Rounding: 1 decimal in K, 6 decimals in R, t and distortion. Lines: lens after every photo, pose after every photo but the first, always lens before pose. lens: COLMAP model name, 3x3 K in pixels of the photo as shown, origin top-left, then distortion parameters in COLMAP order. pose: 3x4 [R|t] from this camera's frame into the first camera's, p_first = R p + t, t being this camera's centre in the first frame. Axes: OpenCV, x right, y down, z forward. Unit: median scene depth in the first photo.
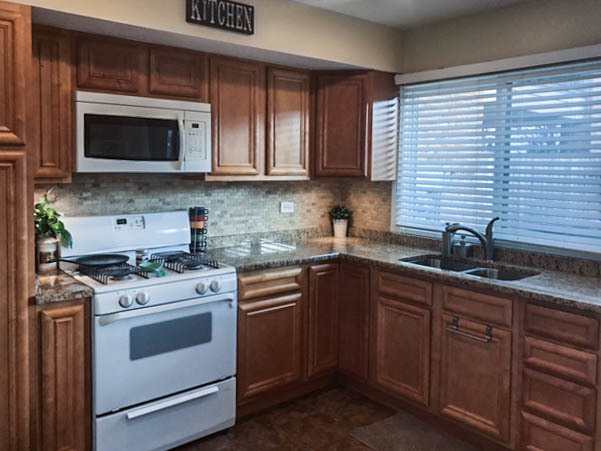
lens RADIAL K [[512.3, 0, 299.7], [0, 512.3, 190.0], [0, 0, 1]] dist [0.006654, 0.001382]
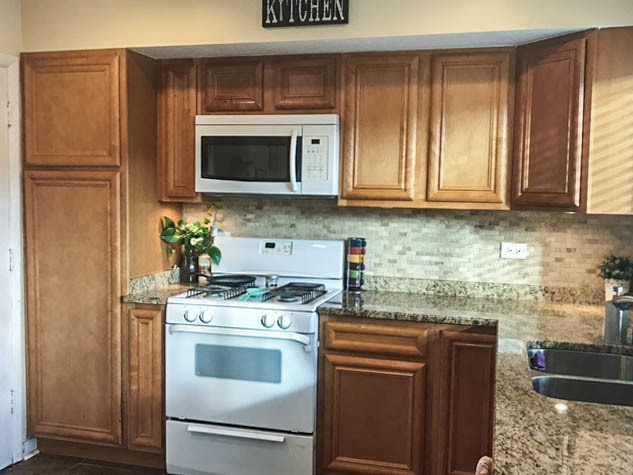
lens RADIAL K [[663.3, 0, 316.5], [0, 663.3, 237.5], [0, 0, 1]] dist [0.090305, -0.007929]
pose [[0.581119, 0.056449, -0.811859, 0.725122], [-0.054011, 0.998067, 0.030736, 0.003390], [0.812024, 0.025988, 0.583045, 0.342175]]
